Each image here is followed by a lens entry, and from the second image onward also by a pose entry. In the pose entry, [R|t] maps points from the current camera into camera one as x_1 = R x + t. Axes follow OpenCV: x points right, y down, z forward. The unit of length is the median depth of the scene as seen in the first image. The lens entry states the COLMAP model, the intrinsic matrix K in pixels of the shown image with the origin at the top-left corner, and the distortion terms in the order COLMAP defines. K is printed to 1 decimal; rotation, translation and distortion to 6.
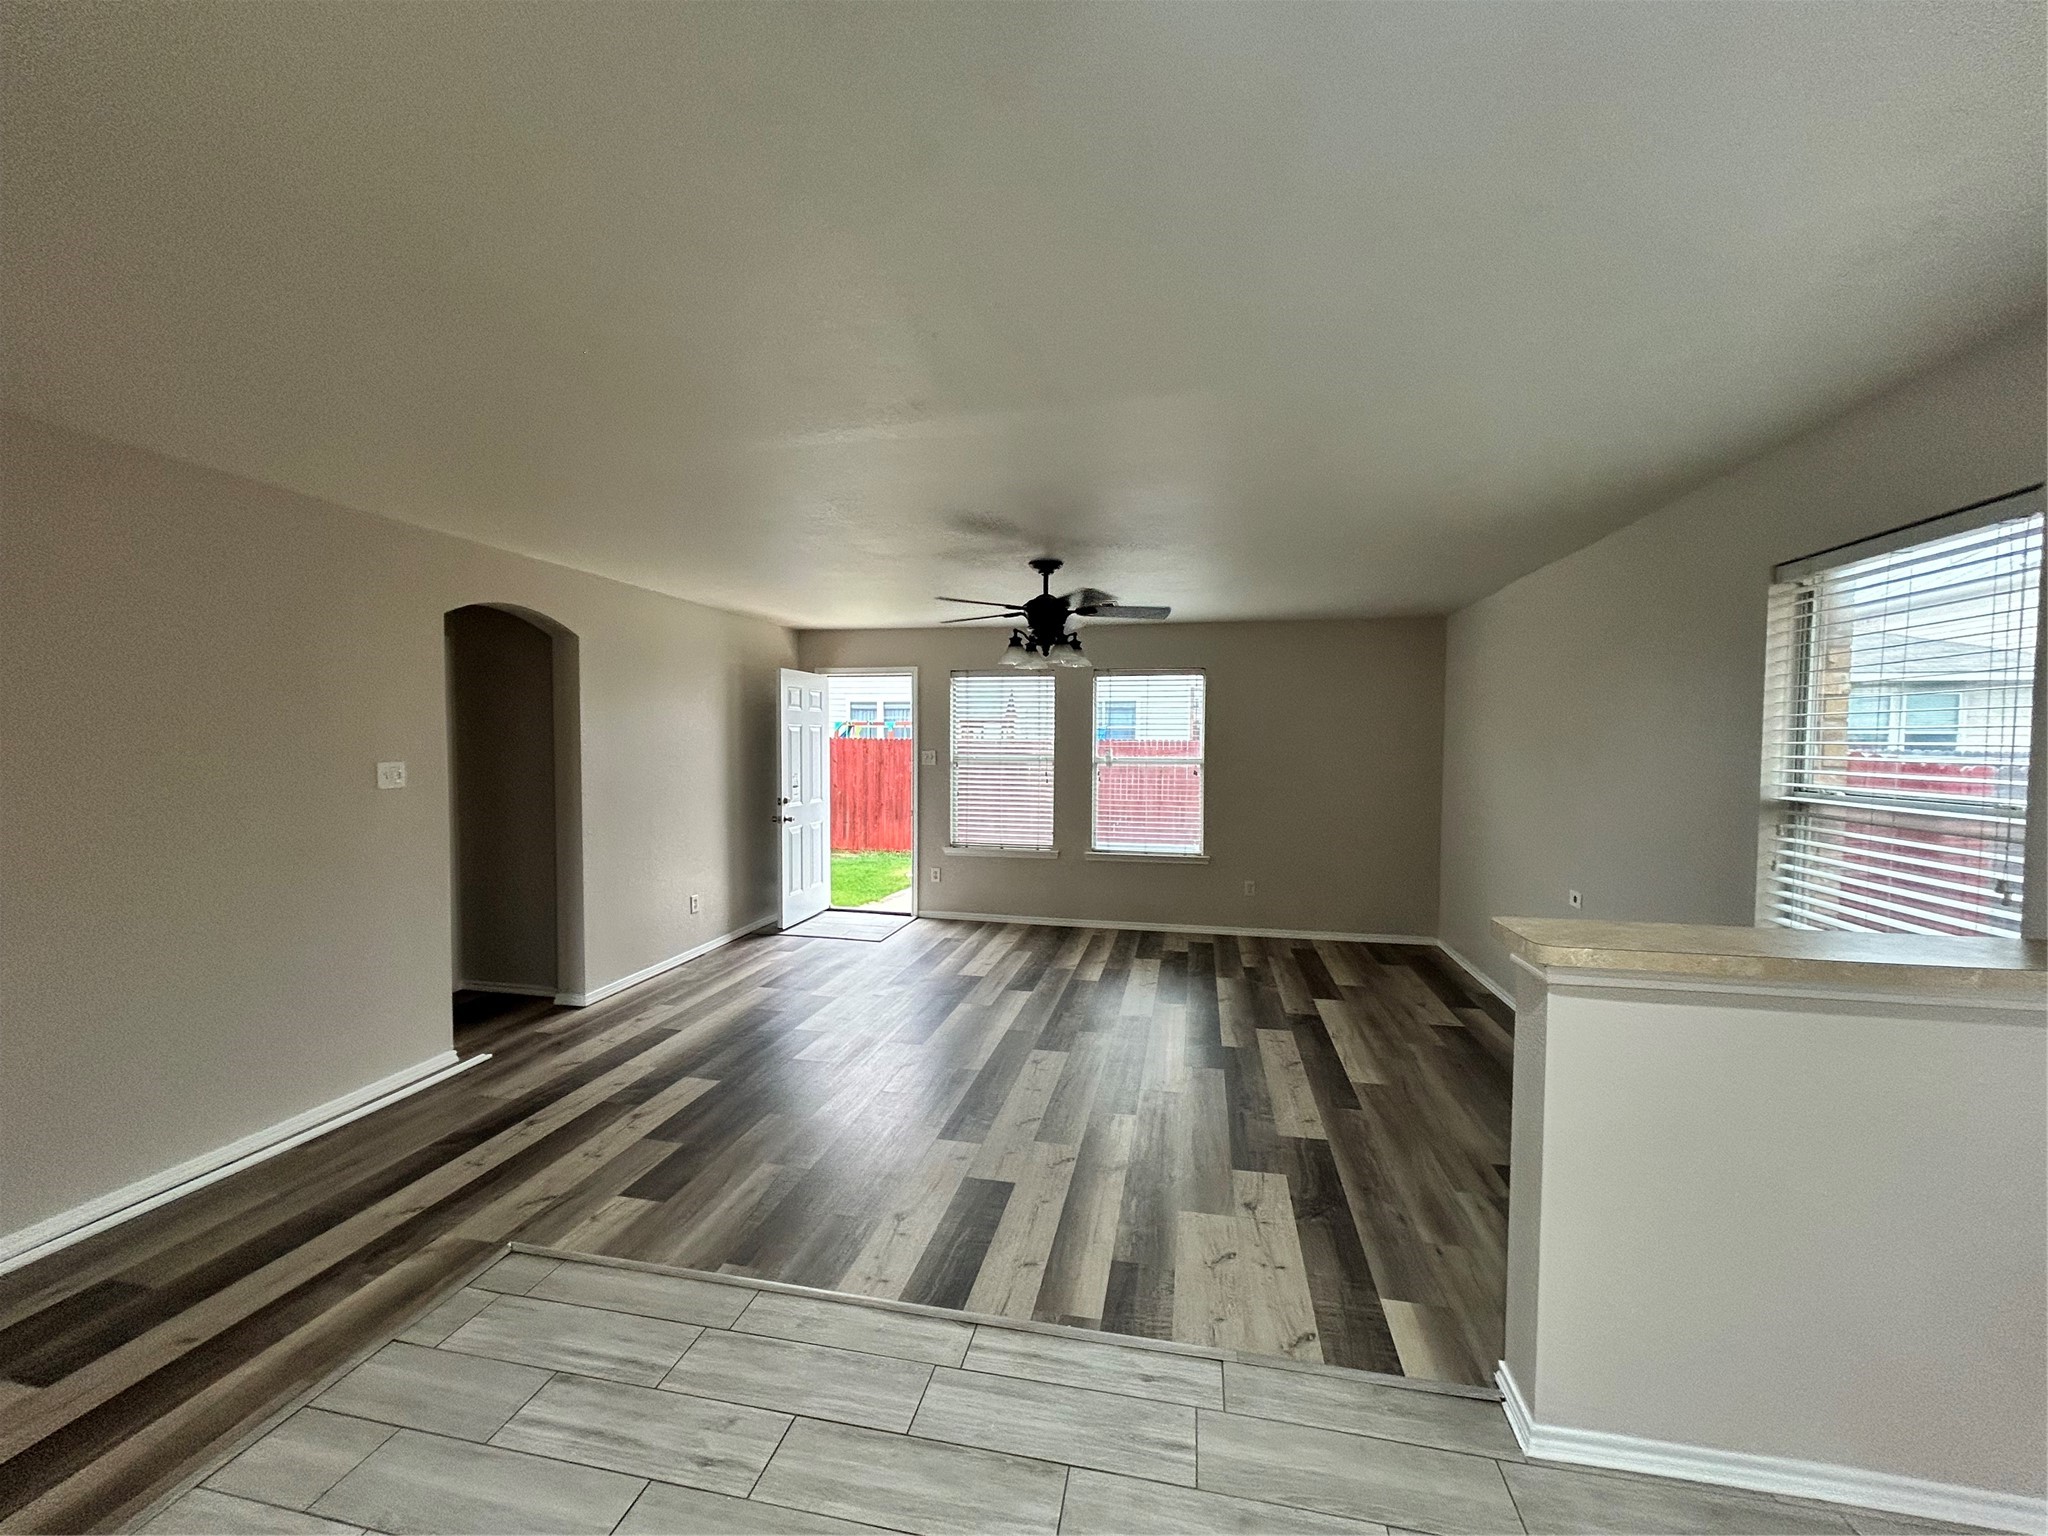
lens RADIAL K [[823.4, 0, 1027.3], [0, 823.4, 773.7], [0, 0, 1]] dist [-0.004193, 0.002959]
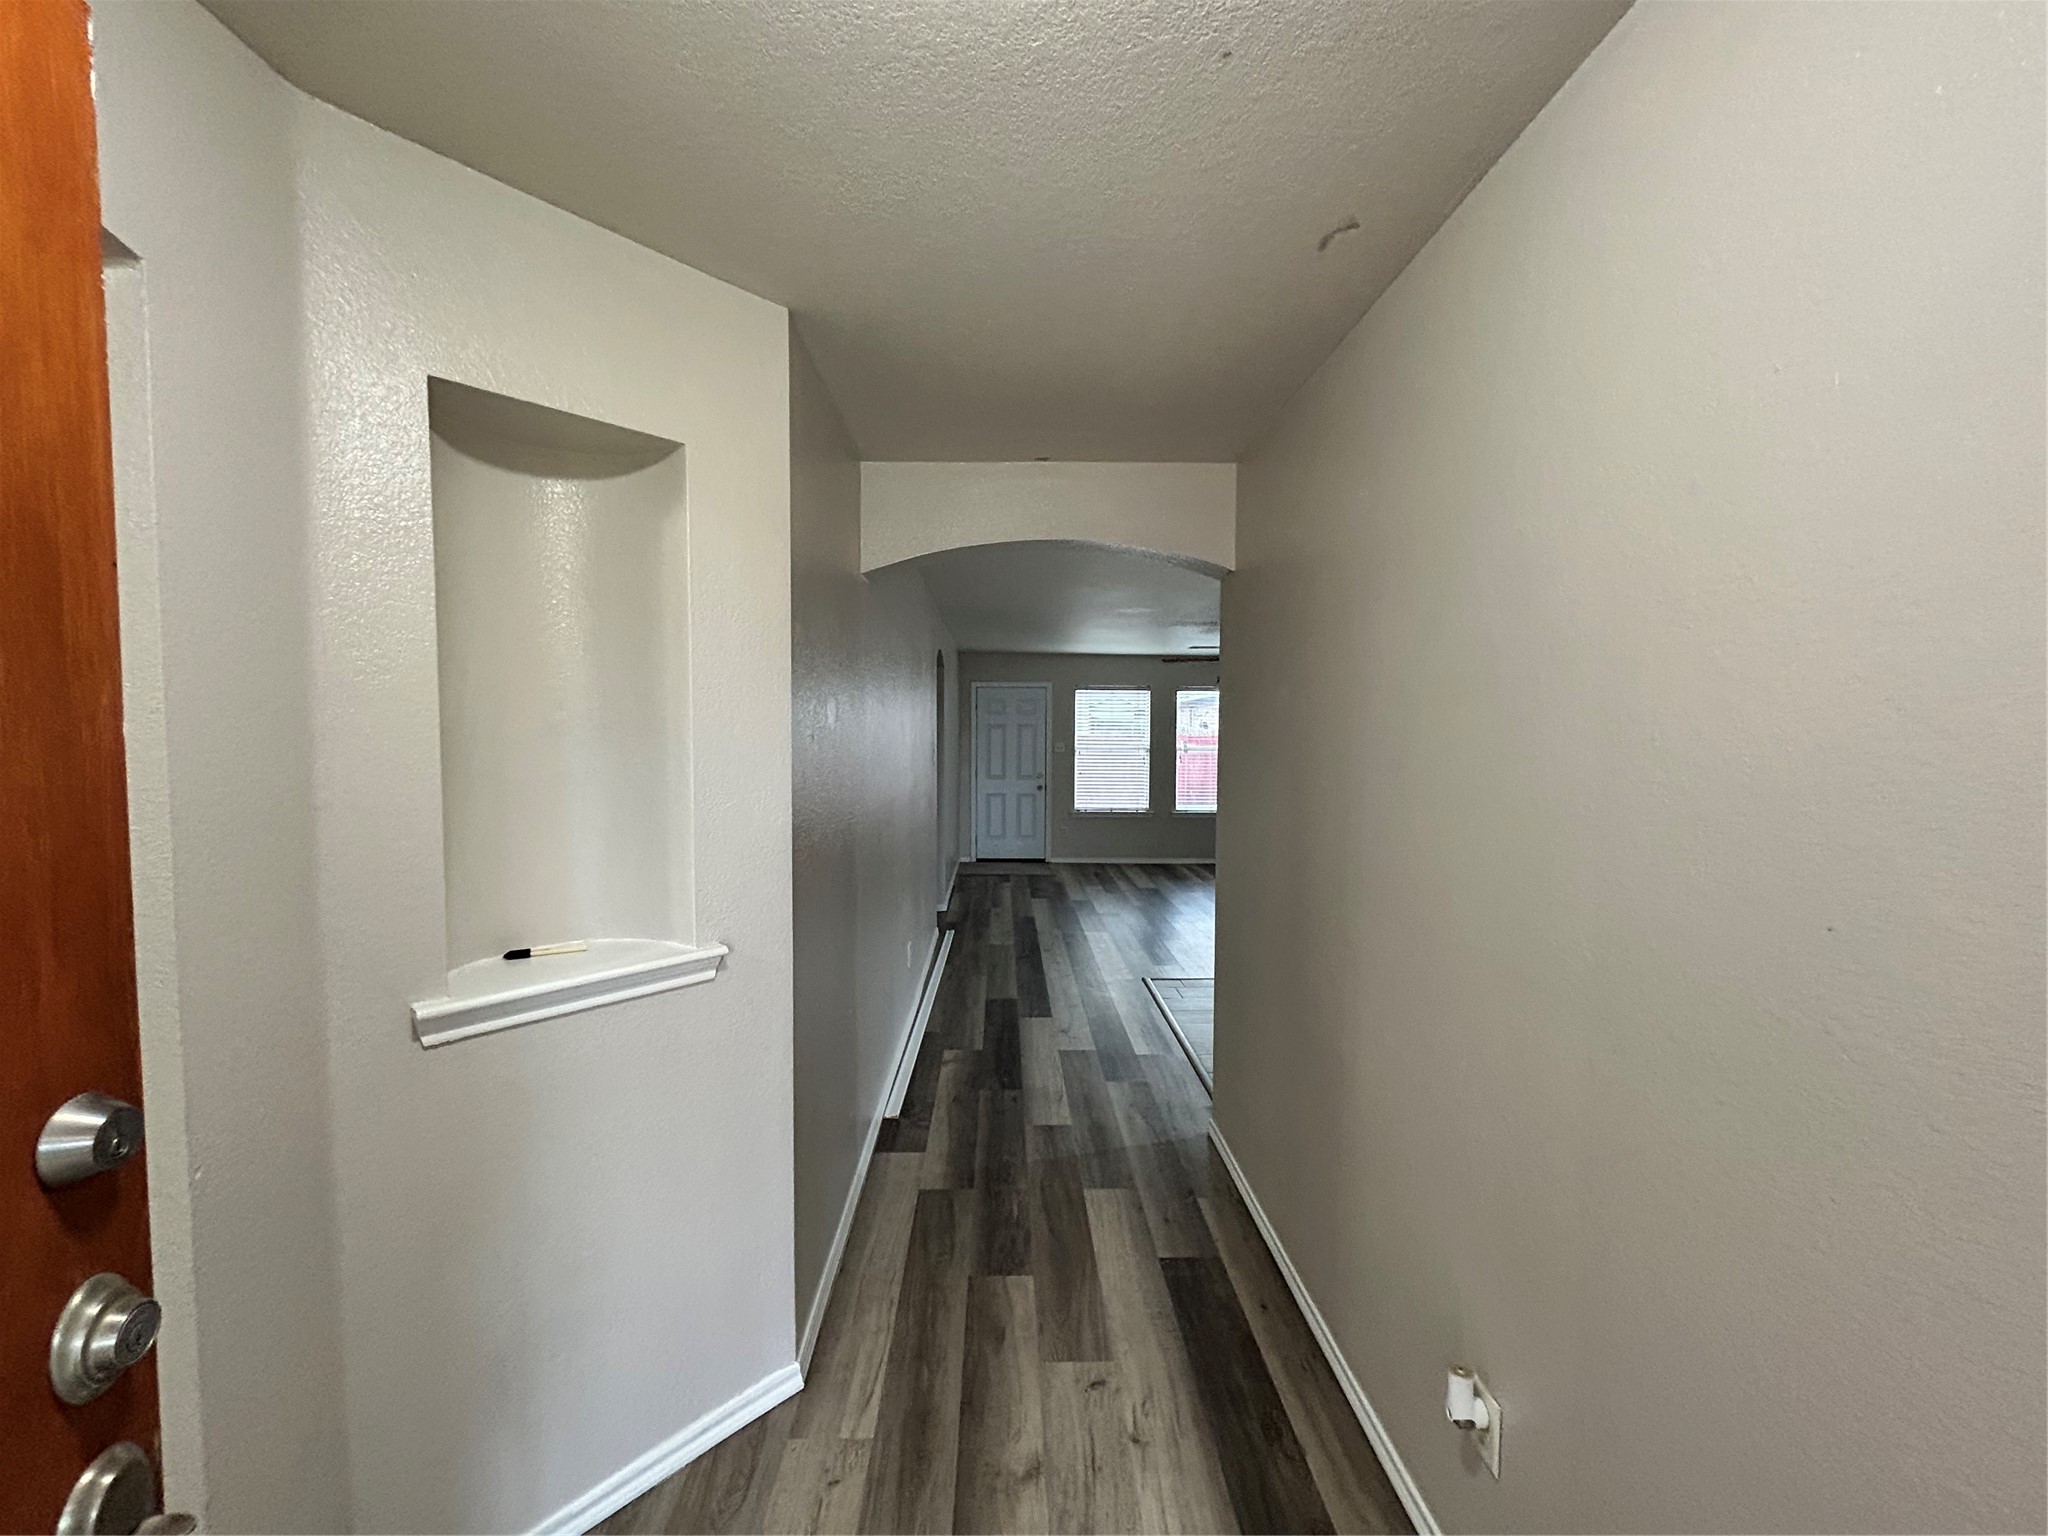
lens RADIAL K [[823.4, 0, 1027.3], [0, 823.4, 773.7], [0, 0, 1]] dist [-0.004193, 0.002959]
pose [[0.972818, -0.012423, 0.231236, -1.274015], [0.010587, 0.999902, 0.009182, 0.029063], [-0.231327, -0.006484, 0.972854, -0.880980]]
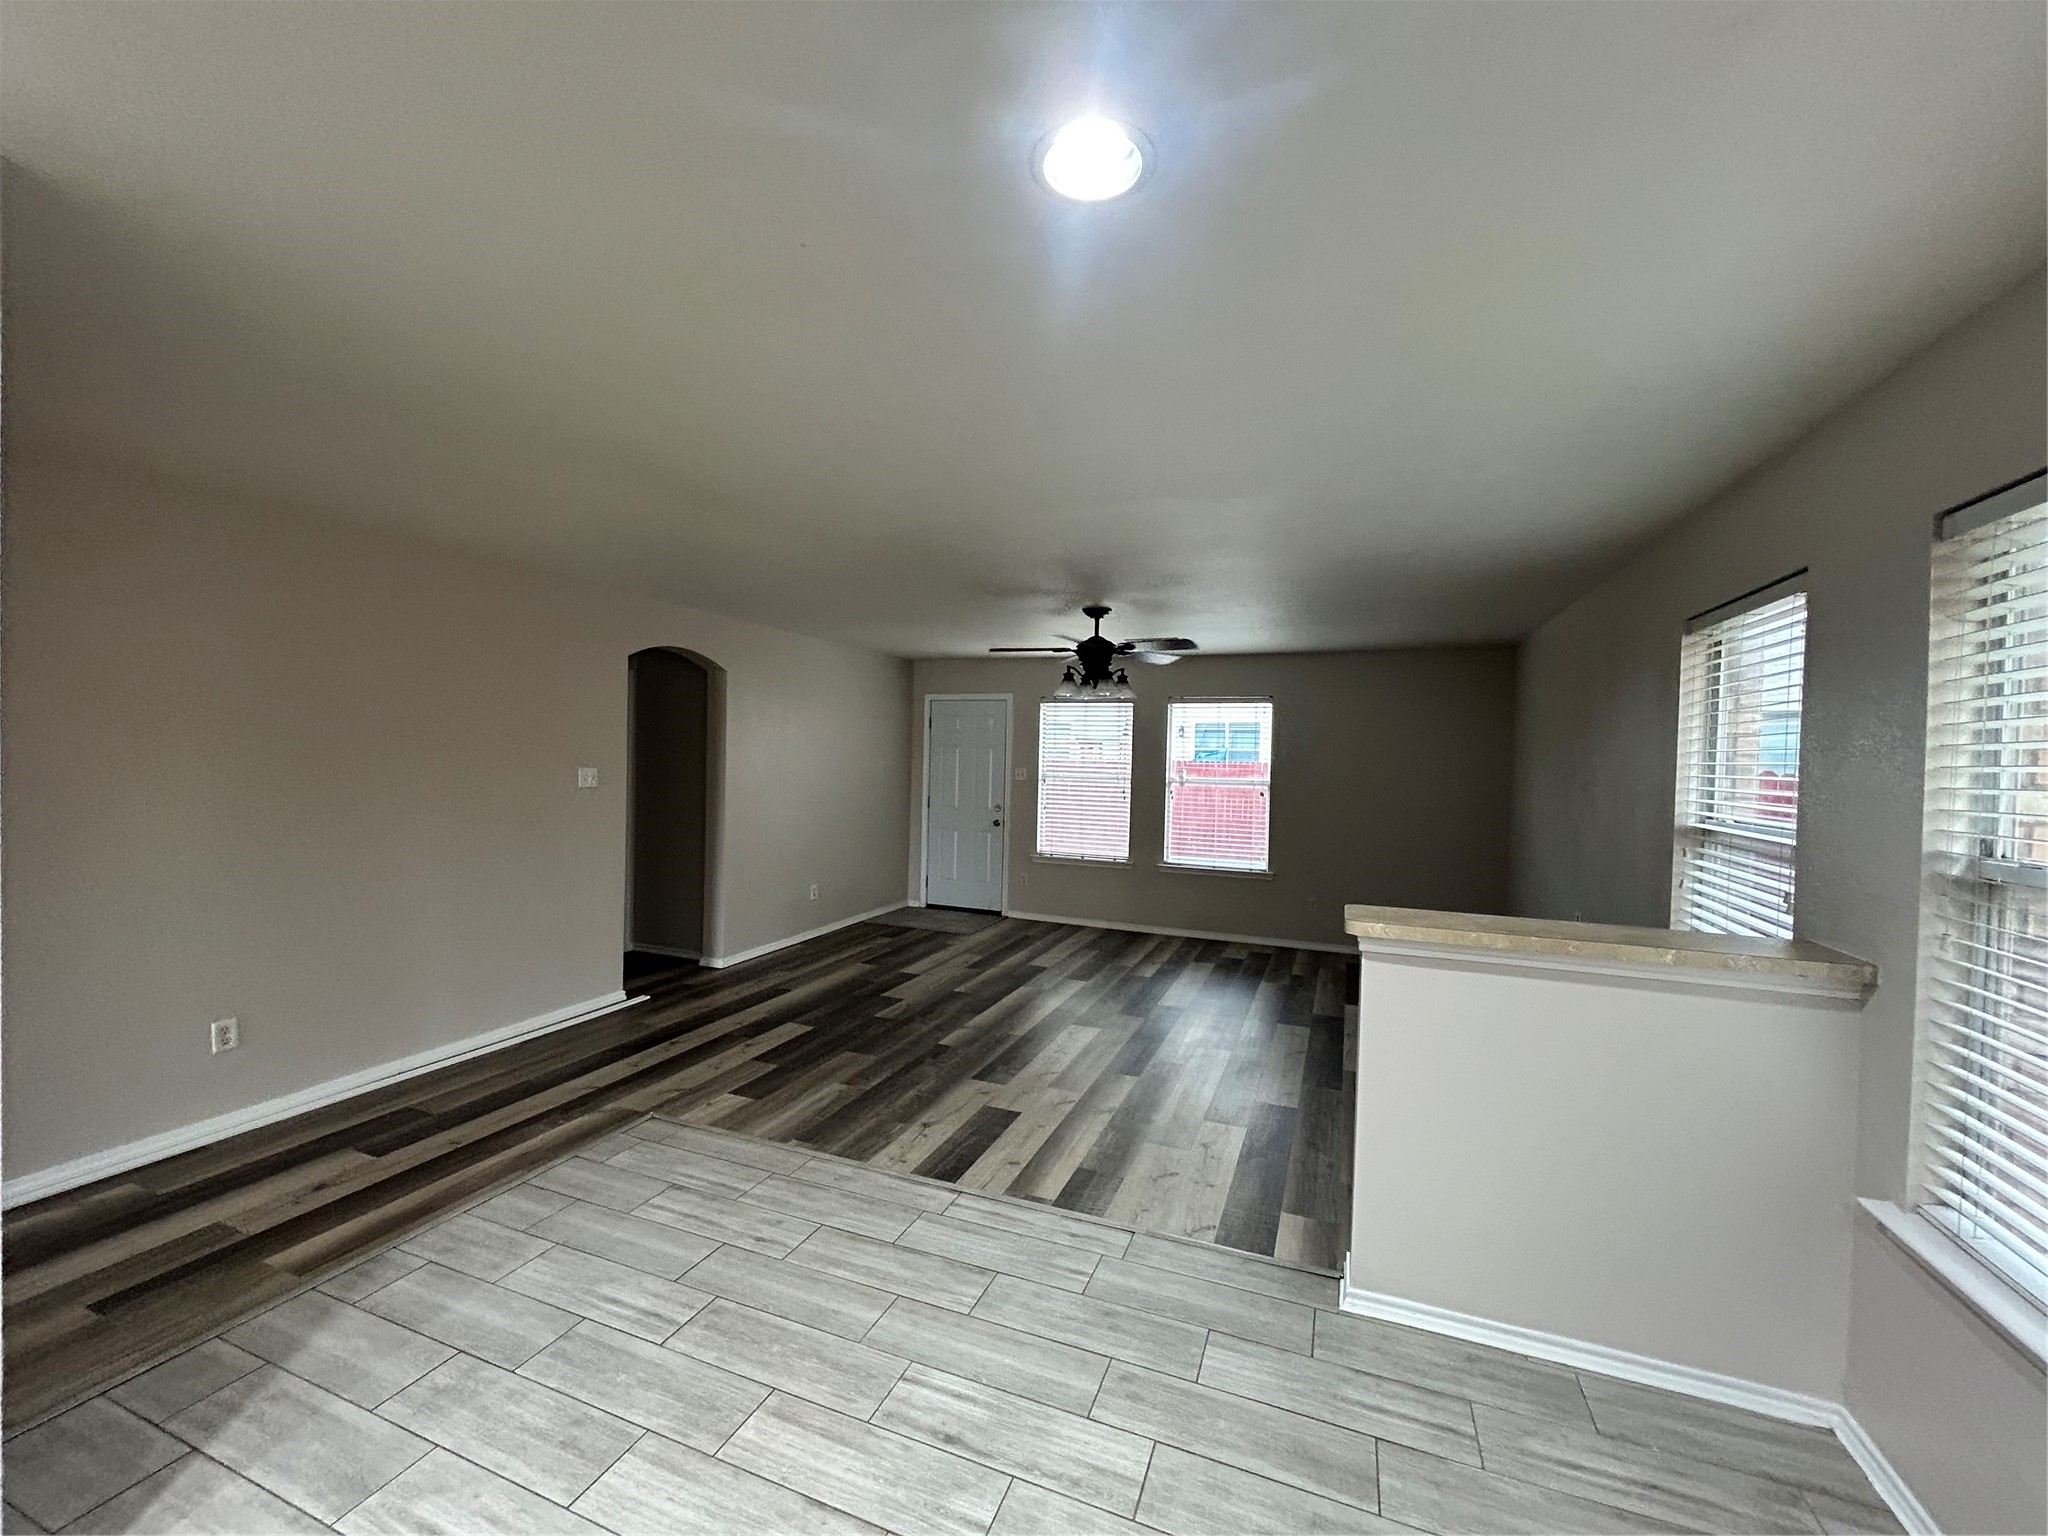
lens RADIAL K [[823.4, 0, 1027.3], [0, 823.4, 773.7], [0, 0, 1]] dist [-0.004193, 0.002959]
pose [[0.985430, 0.022137, -0.168634, 0.206553], [-0.026068, 0.999437, -0.021137, 0.007377], [0.168071, 0.025225, 0.985452, -0.264005]]
